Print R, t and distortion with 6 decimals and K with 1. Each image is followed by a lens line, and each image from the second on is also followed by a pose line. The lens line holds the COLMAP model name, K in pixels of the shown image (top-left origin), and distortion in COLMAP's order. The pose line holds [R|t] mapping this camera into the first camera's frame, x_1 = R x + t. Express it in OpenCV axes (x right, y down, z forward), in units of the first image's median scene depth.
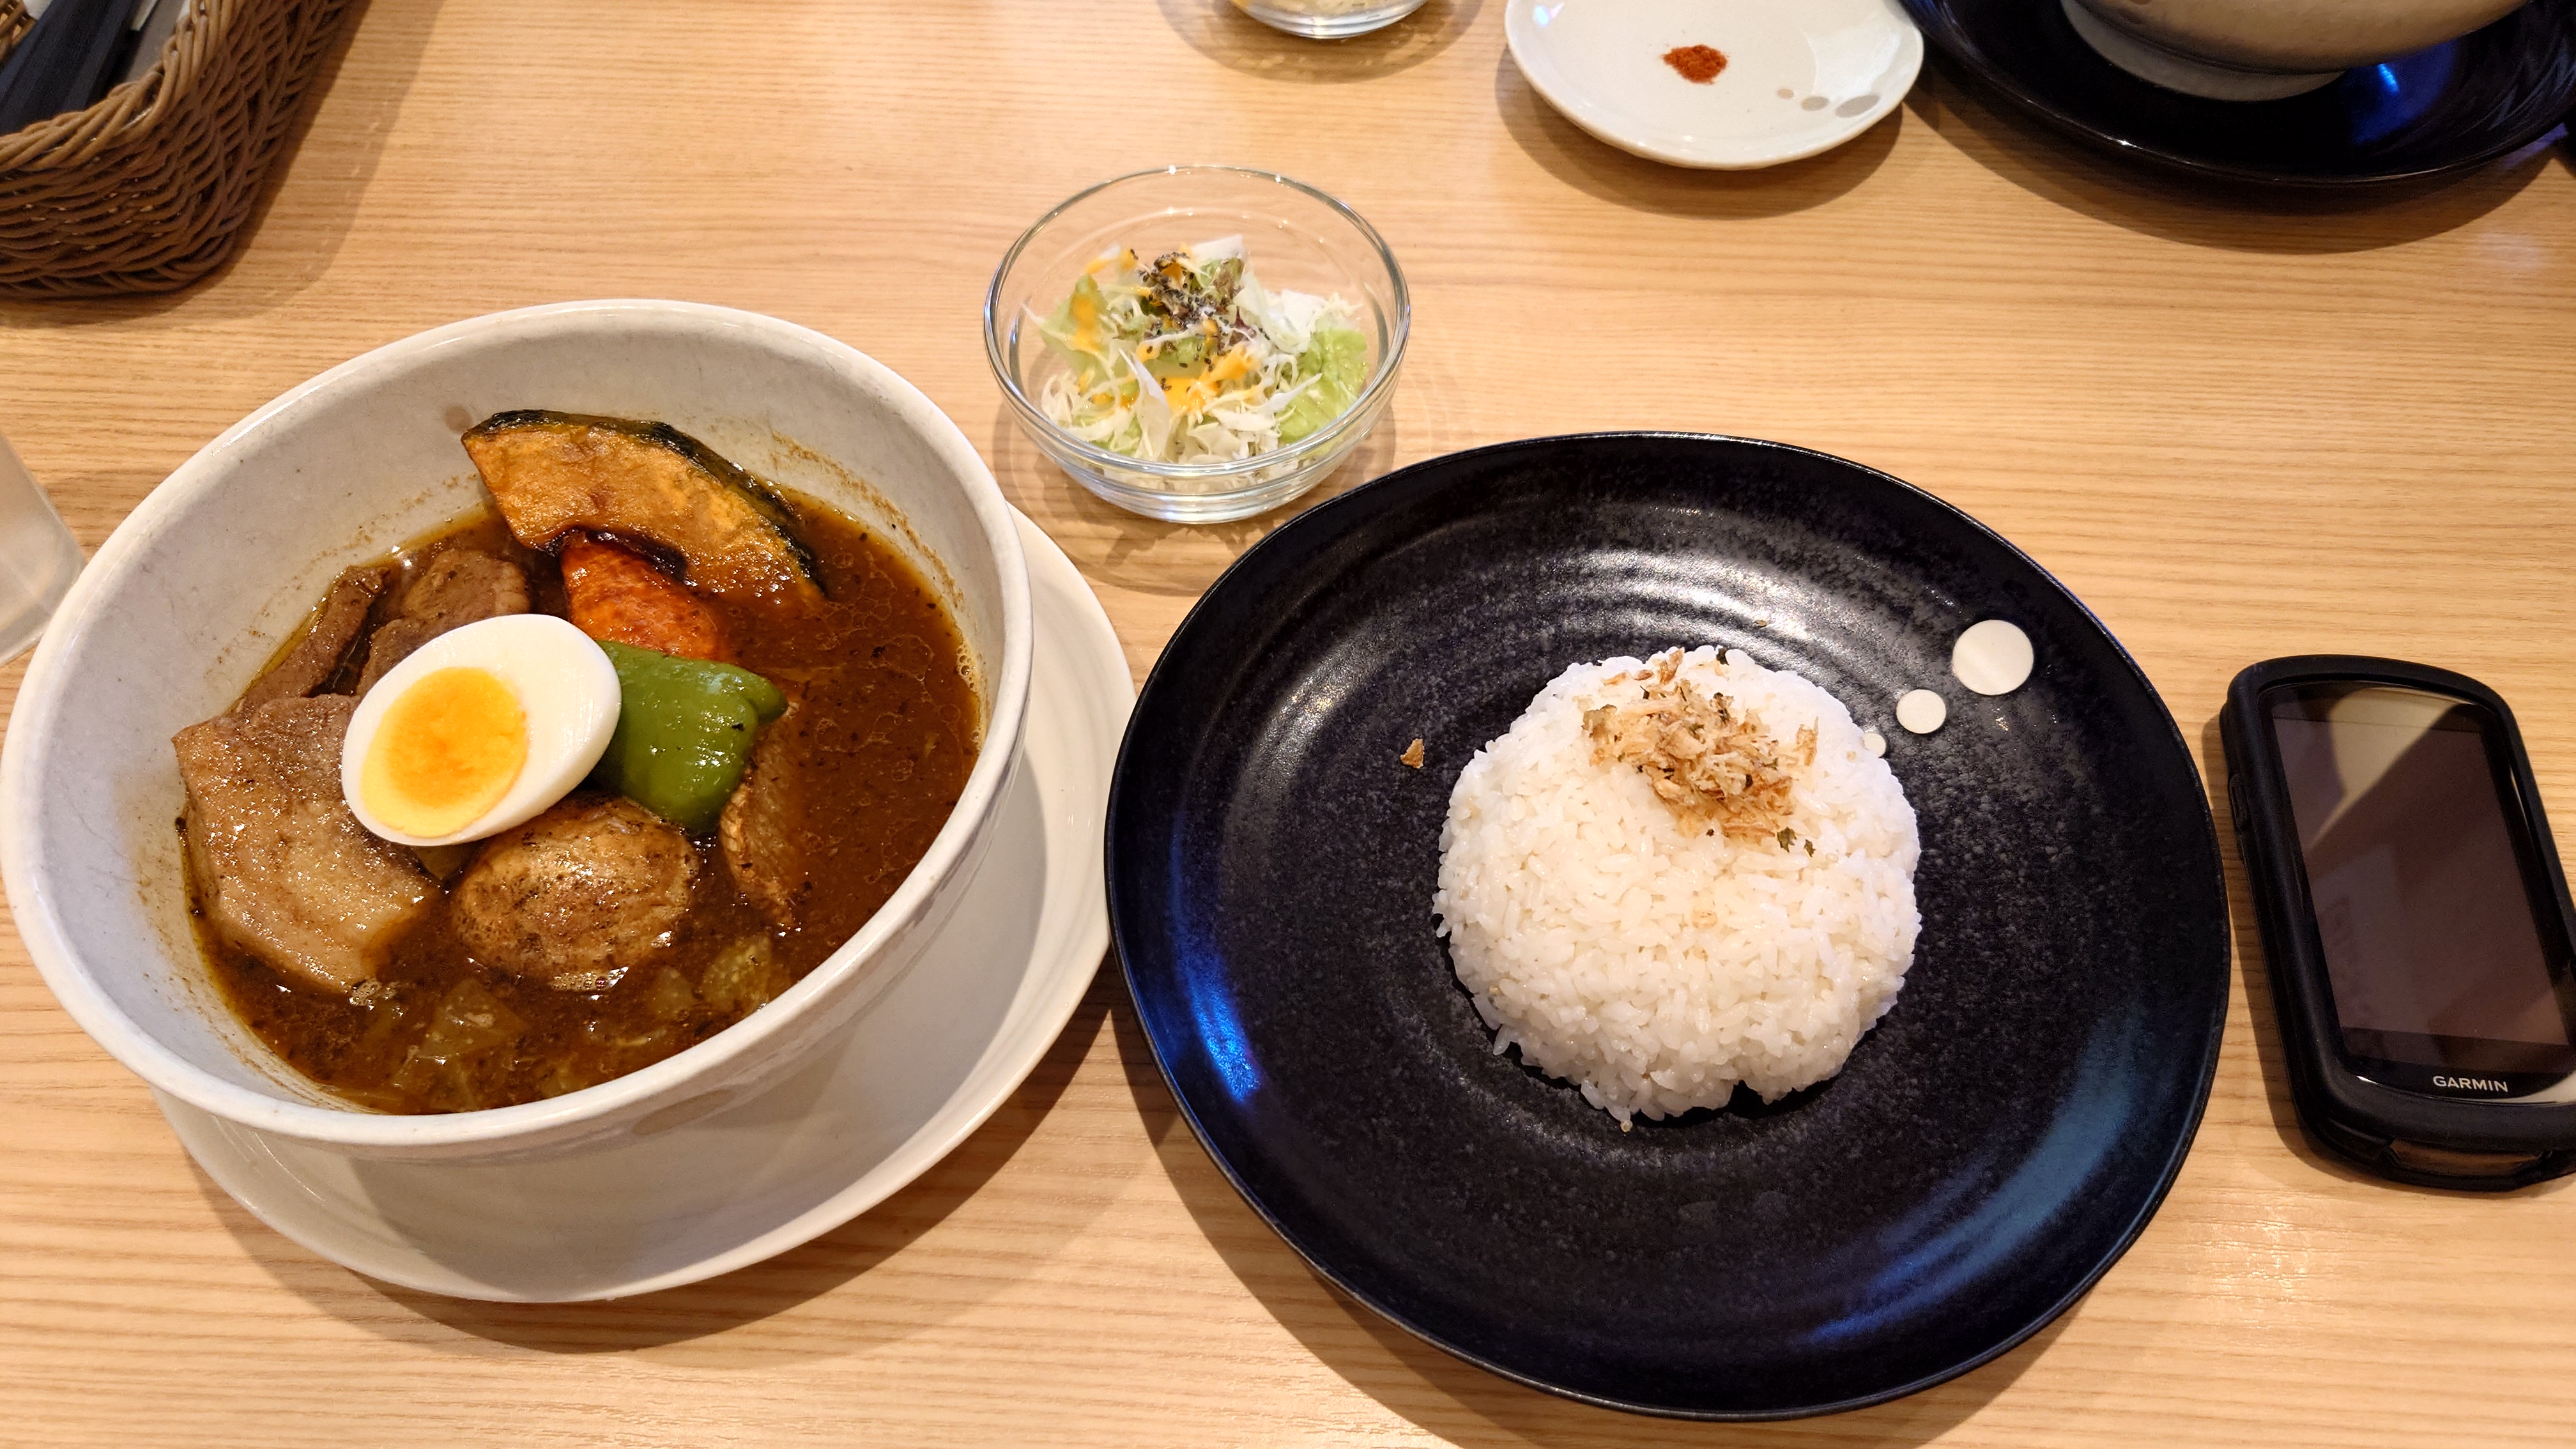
lens RADIAL K [[1880.1, 0, 1288.0], [0, 1880.1, 724.5], [0, 0, 1]] dist [0.000588, -0.003204]
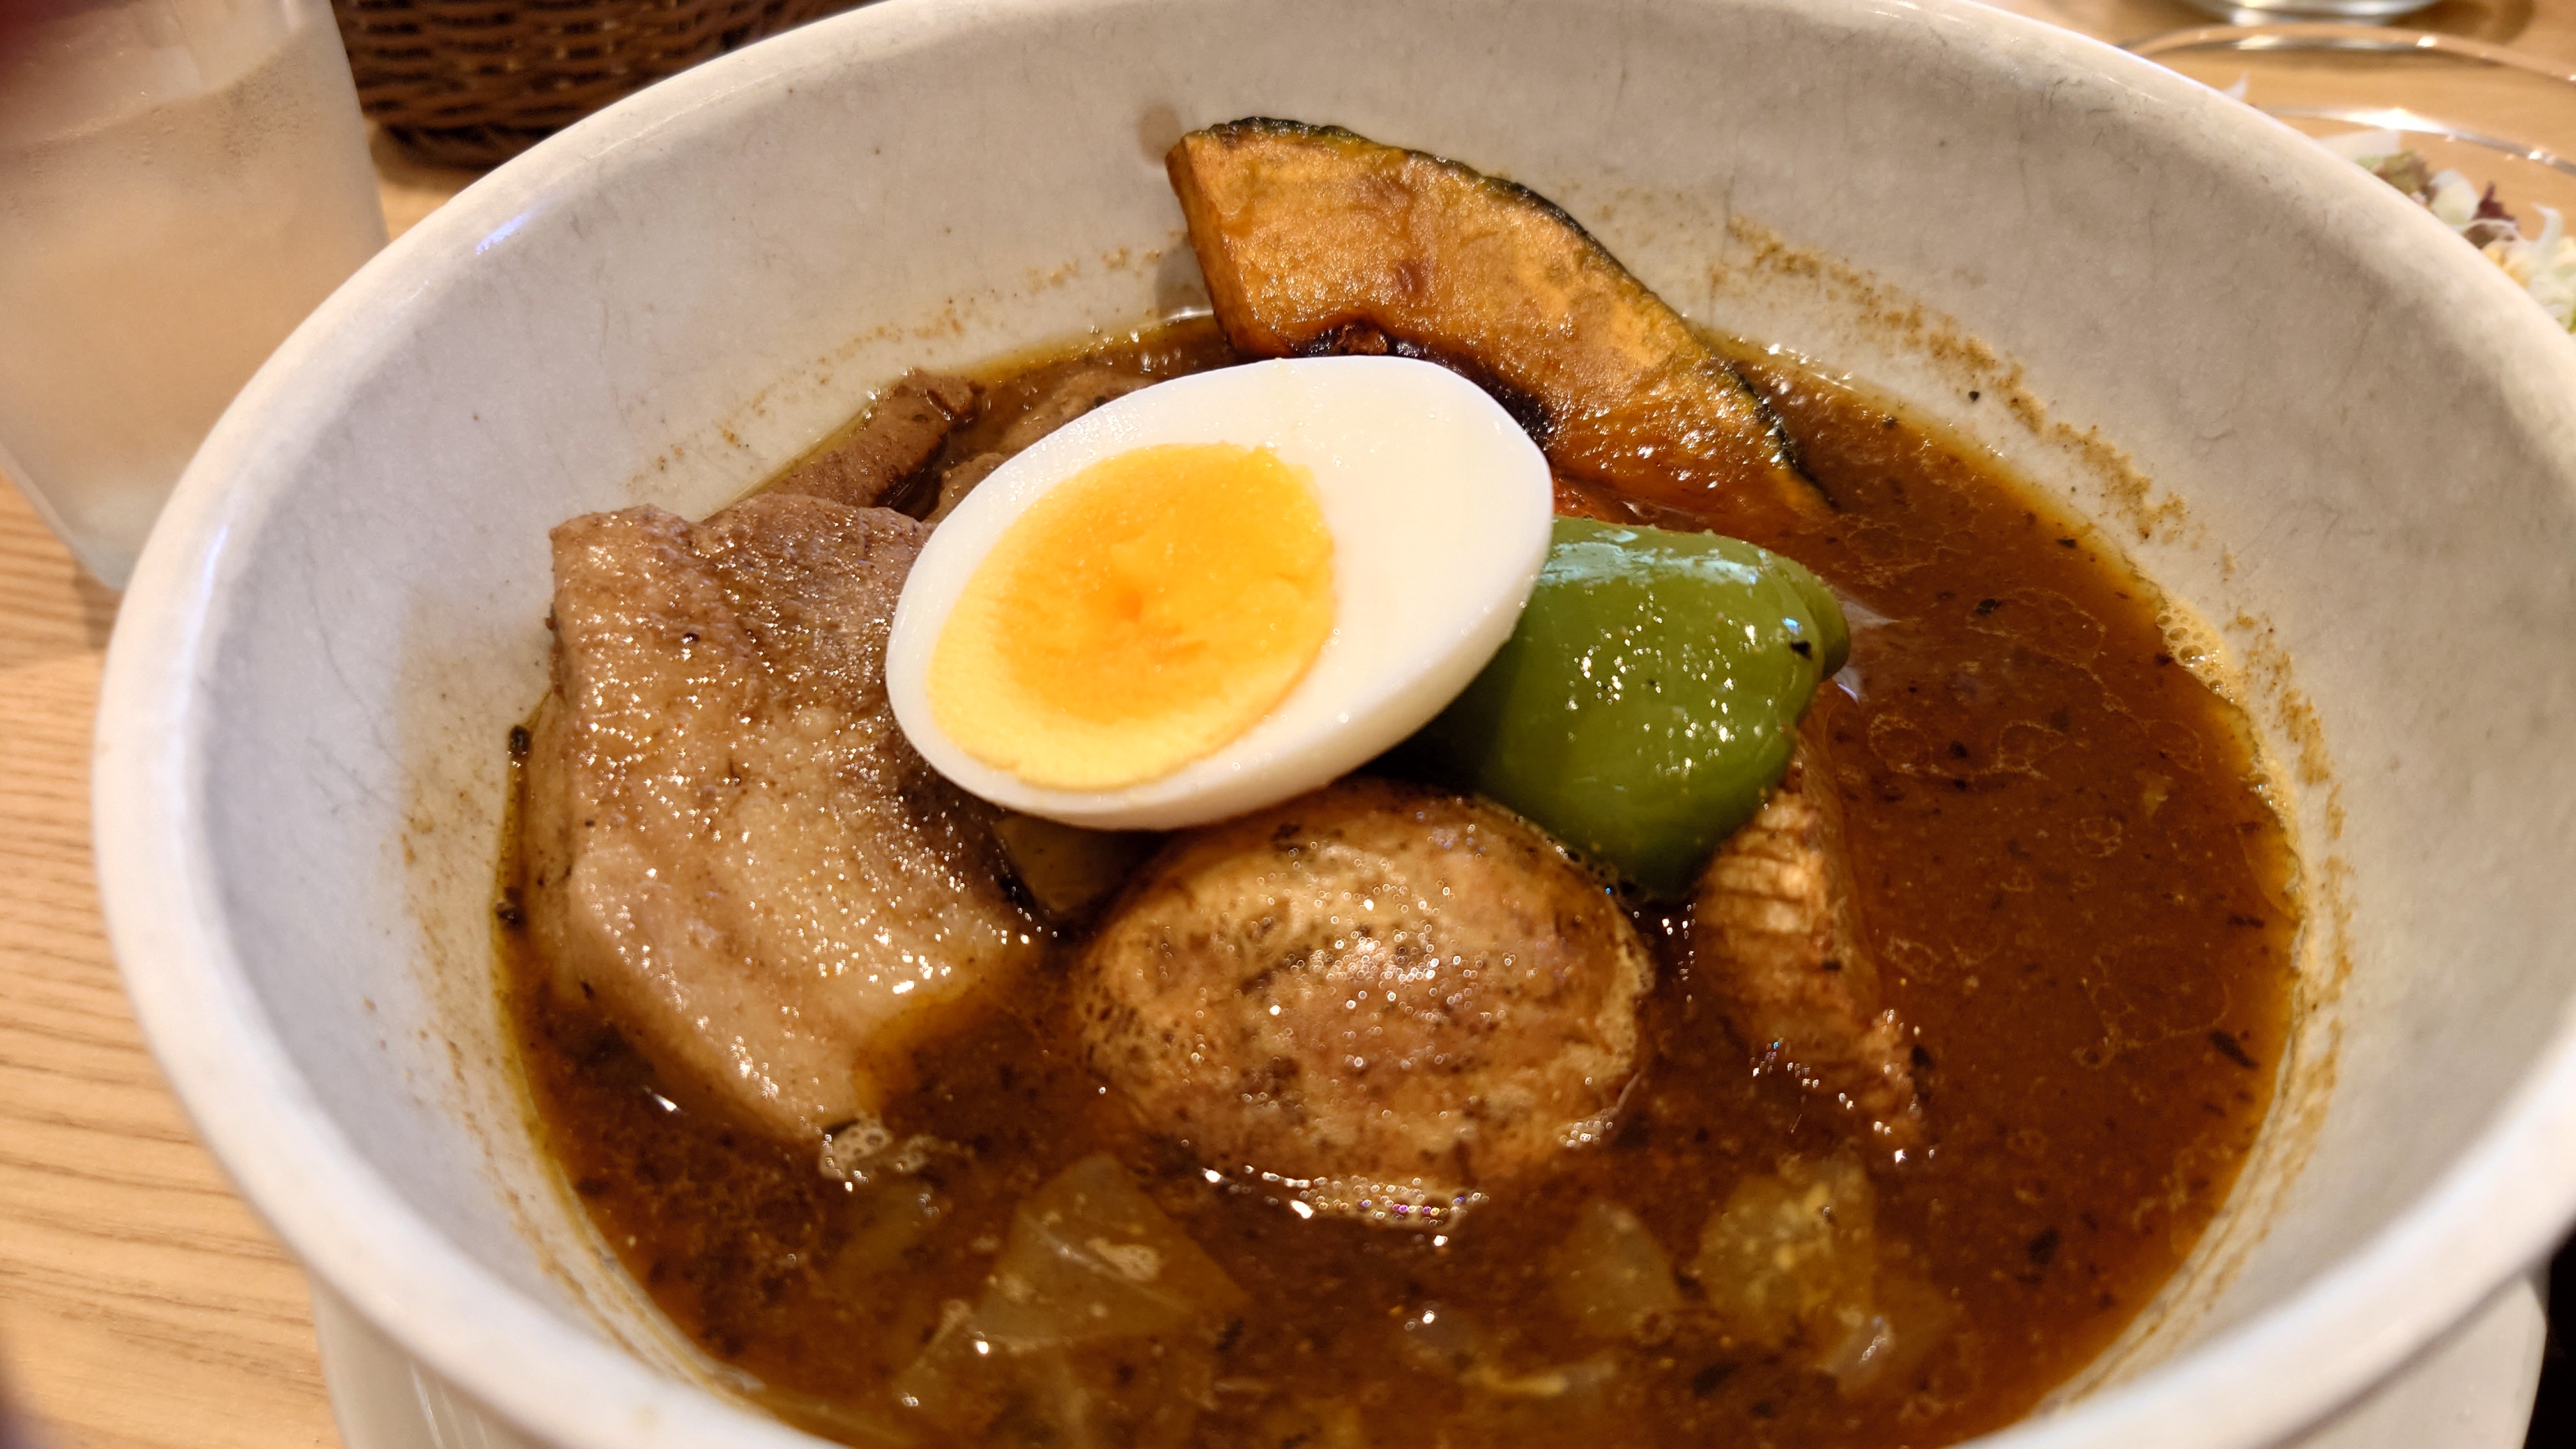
lens RADIAL K [[1880.1, 0, 1288.0], [0, 1880.1, 724.5], [0, 0, 1]] dist [0.000588, -0.003204]
pose [[0.982901, 0.112299, -0.145928, -0.345561], [-0.143409, 0.963952, -0.224121, 0.129989], [0.115499, 0.241216, 0.963574, 0.591199]]
